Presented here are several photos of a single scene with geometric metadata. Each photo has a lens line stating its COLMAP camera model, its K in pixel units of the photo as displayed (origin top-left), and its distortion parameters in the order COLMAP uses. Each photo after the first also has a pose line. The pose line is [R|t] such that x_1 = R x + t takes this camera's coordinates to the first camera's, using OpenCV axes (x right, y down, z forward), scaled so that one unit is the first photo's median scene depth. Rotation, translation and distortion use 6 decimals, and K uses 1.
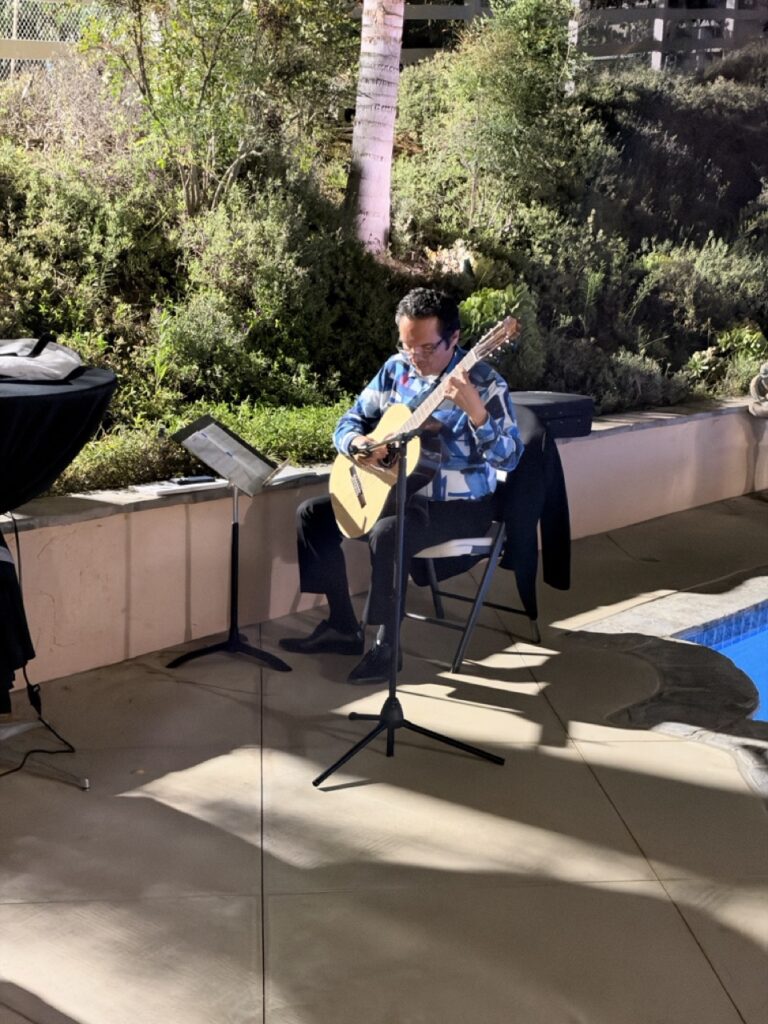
lens RADIAL K [[1410.5, 0, 384.0], [0, 1410.5, 512.0], [0, 0, 1]] dist [0.255453, -0.830914]
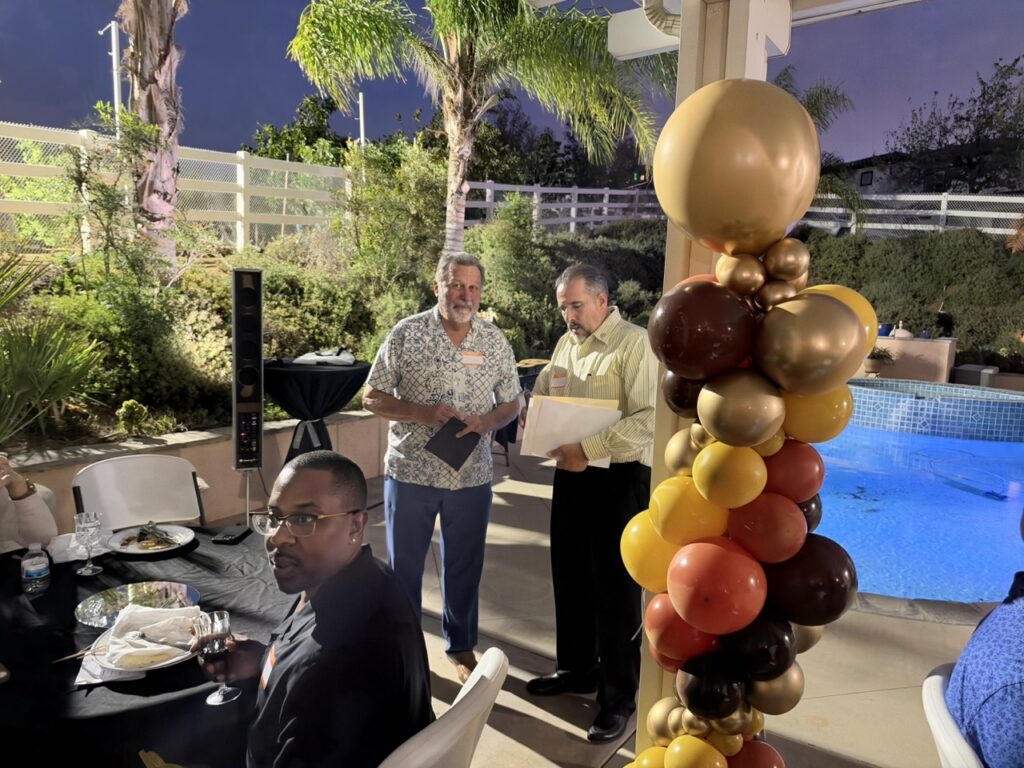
lens RADIAL K [[721.4, 0, 512.0], [0, 721.4, 384.0], [0, 0, 1]] dist [0.078792, -0.183789]
pose [[0.994981, -0.000865, 0.100056, -0.028036], [0.008391, 0.997162, -0.074823, 0.019401], [-0.099707, 0.075287, 0.992165, -0.150169]]
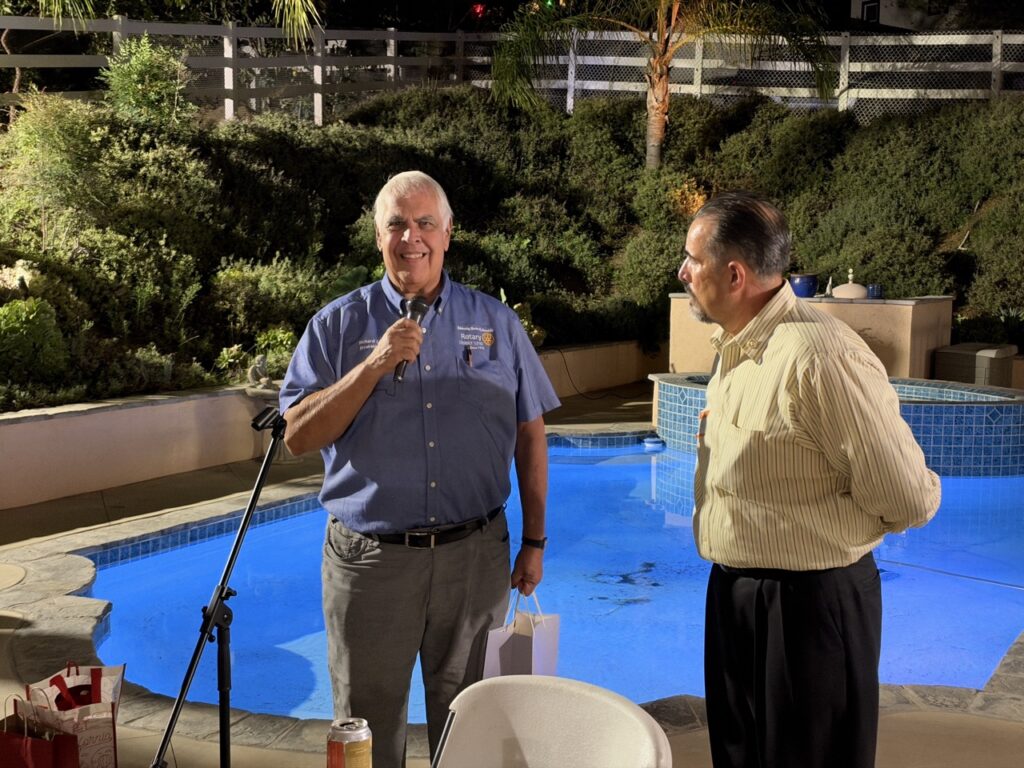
lens RADIAL K [[1410.5, 0, 512.0], [0, 1410.5, 384.0], [0, 0, 1]] dist [0.255453, -0.830914]
pose [[0.976795, -0.031888, 0.211788, 0.193477], [0.051434, 0.994842, -0.087432, 0.040054], [-0.207907, 0.096296, 0.973397, -0.256507]]
